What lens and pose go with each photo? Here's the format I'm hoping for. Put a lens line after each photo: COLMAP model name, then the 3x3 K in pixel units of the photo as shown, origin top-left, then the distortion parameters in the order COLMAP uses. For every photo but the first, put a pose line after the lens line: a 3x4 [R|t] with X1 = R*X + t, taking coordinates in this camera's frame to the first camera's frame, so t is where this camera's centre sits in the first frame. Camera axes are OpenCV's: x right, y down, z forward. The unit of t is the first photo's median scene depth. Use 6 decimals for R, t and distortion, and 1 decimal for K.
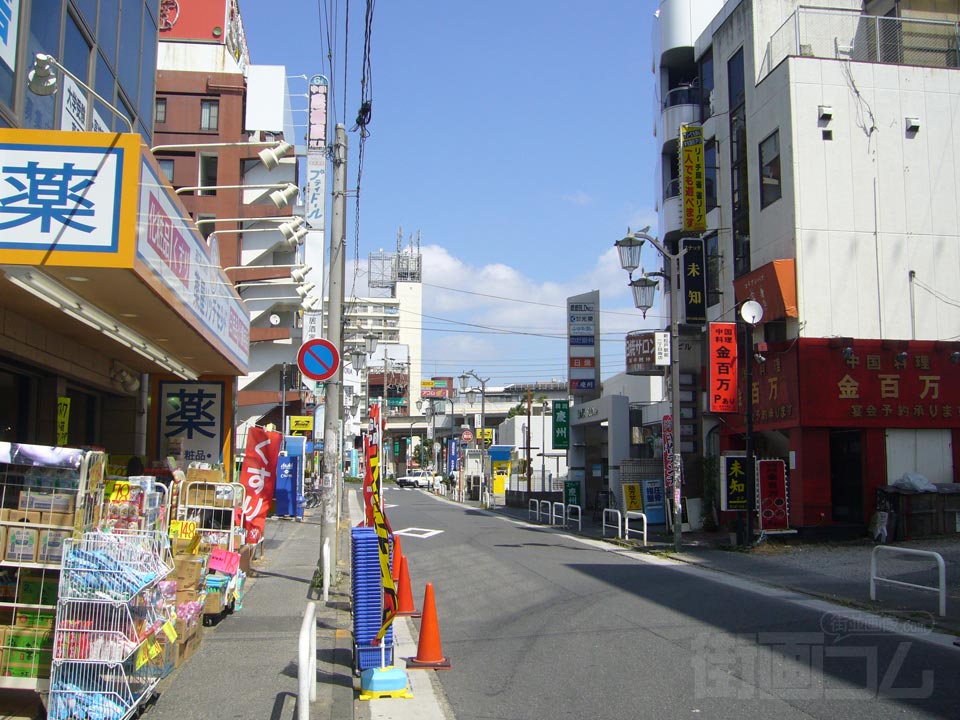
lens RADIAL K [[1050.0, 0, 480.3], [0, 1050.0, 359.8], [0, 0, 1]] dist [-0.059669, 0.000000]
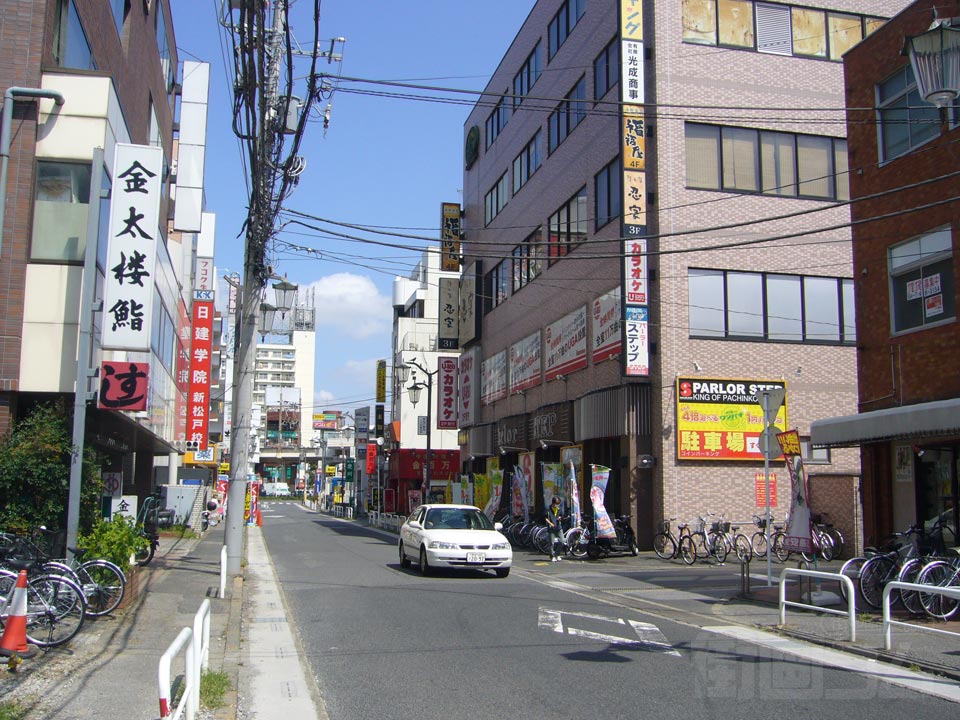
lens RADIAL K [[1050.0, 0, 479.3], [0, 1050.0, 359.5], [0, 0, 1]] dist [-0.059669, 0.000000]
pose [[0.995959, 0.018266, 0.087936, 0.029070], [-0.016483, 0.999644, -0.020962, -0.023912], [-0.088287, 0.019428, 0.995906, -0.221950]]
